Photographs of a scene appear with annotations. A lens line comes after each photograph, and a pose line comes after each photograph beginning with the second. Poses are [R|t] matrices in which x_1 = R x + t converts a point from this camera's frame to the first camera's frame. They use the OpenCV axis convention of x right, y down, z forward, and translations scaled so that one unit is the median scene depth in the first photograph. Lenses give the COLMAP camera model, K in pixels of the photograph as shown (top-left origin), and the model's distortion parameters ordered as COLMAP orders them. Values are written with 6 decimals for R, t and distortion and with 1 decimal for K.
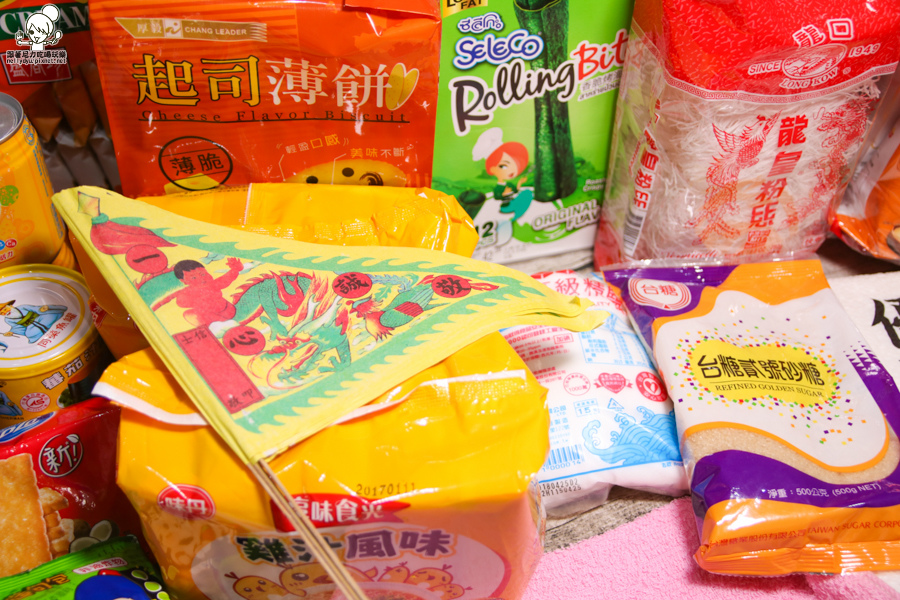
lens RADIAL K [[1114.9, 0, 449.4], [0, 1114.9, 315.5], [0, 0, 1]] dist [-0.006783, 0.054734]
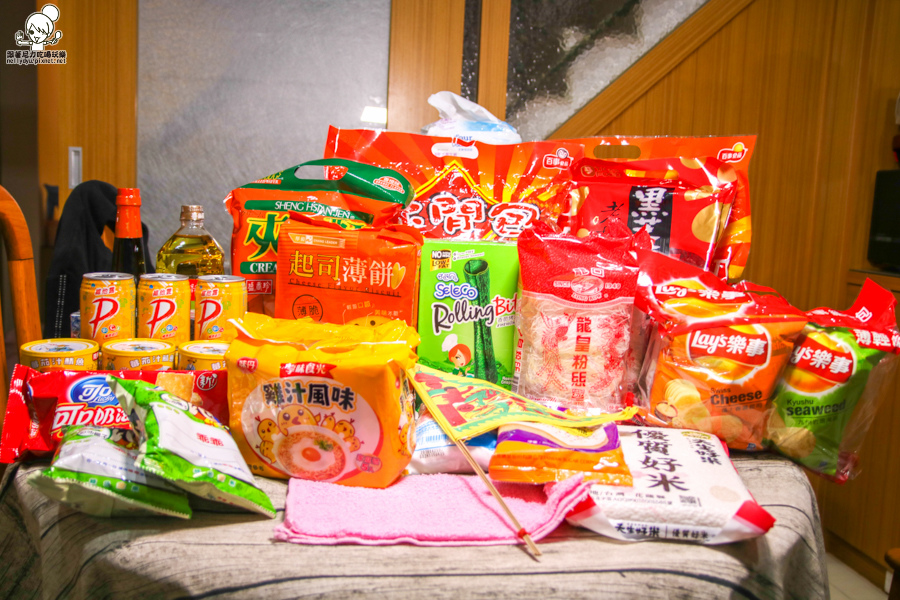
lens RADIAL K [[858.0, 0, 450.0], [0, 858.0, 300.0], [0, 0, 1]] dist [-0.121312, -0.000017]
pose [[0.970346, 0.064936, -0.232834, 0.460890], [-0.192887, 0.788544, -0.583946, 0.817635], [0.145681, 0.611540, 0.777686, -0.311531]]
